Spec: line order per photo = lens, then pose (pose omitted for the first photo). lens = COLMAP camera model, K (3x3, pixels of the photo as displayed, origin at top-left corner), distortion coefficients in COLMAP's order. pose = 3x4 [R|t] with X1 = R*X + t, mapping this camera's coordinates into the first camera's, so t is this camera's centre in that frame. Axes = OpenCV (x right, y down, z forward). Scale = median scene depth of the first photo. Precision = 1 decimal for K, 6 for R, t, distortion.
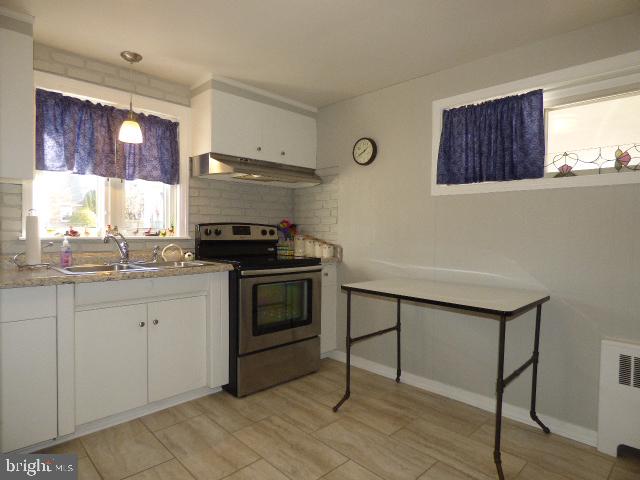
lens RADIAL K [[384.8, 0, 322.8], [0, 384.8, 239.5], [0, 0, 1]] dist [-0.005894, -0.002602]
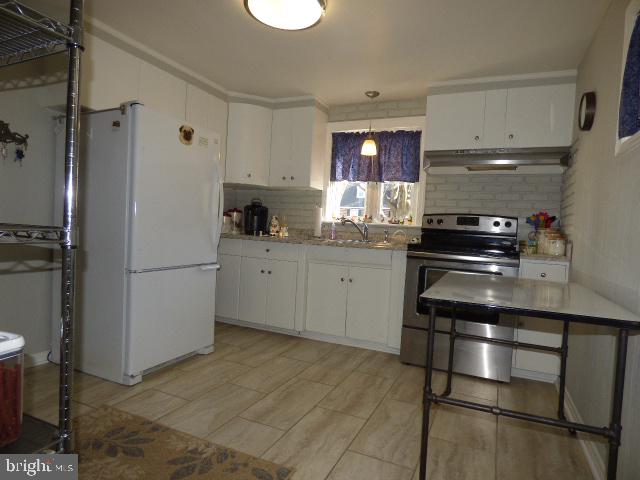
lens RADIAL K [[384.8, 0, 323.0], [0, 384.8, 240.2], [0, 0, 1]] dist [-0.005894, -0.002602]
pose [[0.354499, 0.036205, -0.934355, 0.767144], [-0.074542, 0.997164, 0.010357, 0.056778], [0.932080, 0.065977, 0.356192, 0.360891]]
